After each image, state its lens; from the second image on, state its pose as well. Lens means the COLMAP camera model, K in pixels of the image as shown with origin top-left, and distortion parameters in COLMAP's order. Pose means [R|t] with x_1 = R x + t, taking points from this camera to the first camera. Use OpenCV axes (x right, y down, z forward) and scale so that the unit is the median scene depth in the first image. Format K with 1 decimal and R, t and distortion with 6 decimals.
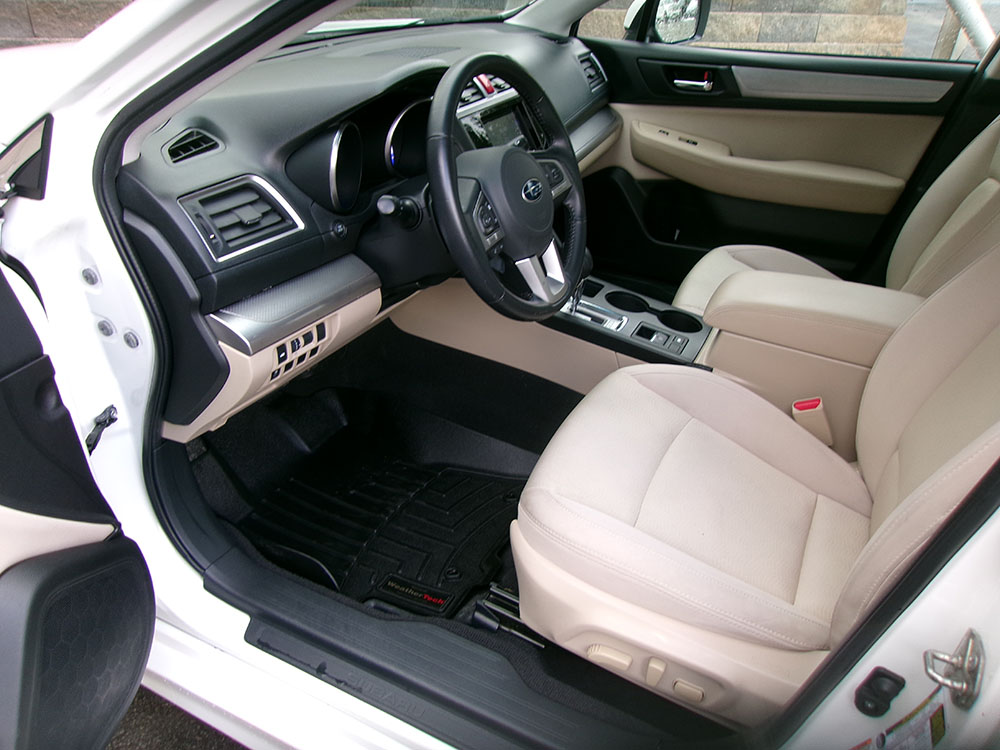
lens RADIAL K [[770.1, 0, 491.6], [0, 770.1, 375.8], [0, 0, 1]] dist [-0.049420, 0.096523]
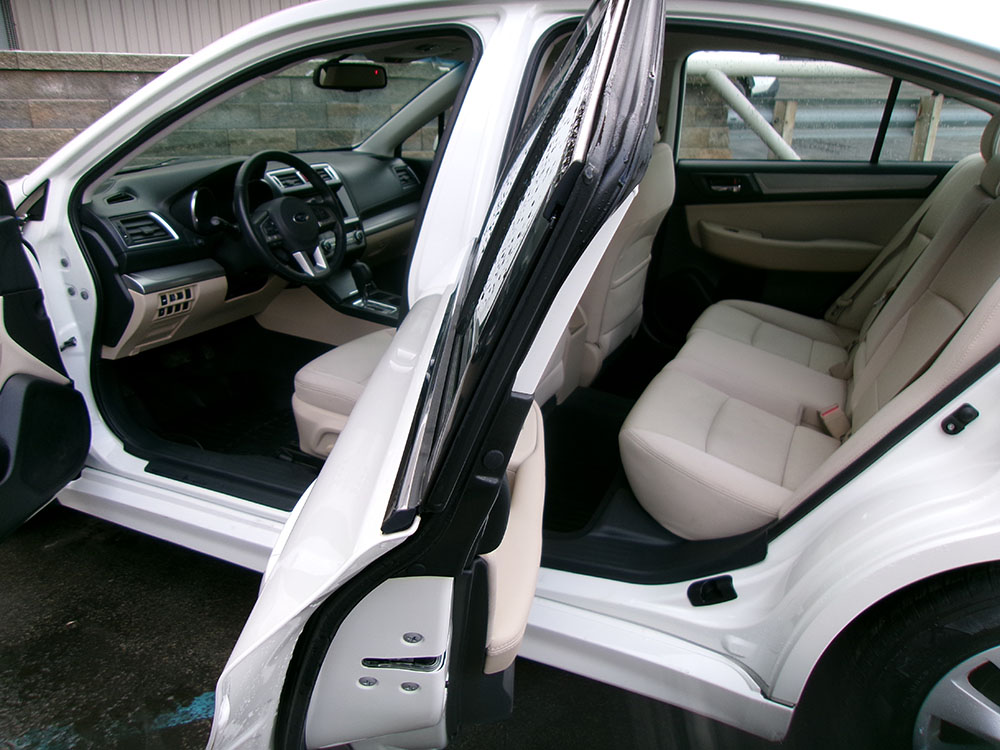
lens RADIAL K [[770.1, 0, 491.6], [0, 770.1, 375.8], [0, 0, 1]] dist [-0.049420, 0.096523]
pose [[0.998824, -0.046751, 0.012830, 0.510826], [0.048300, 0.982404, -0.180418, 0.540147], [-0.004170, 0.180825, 0.983506, -0.850787]]
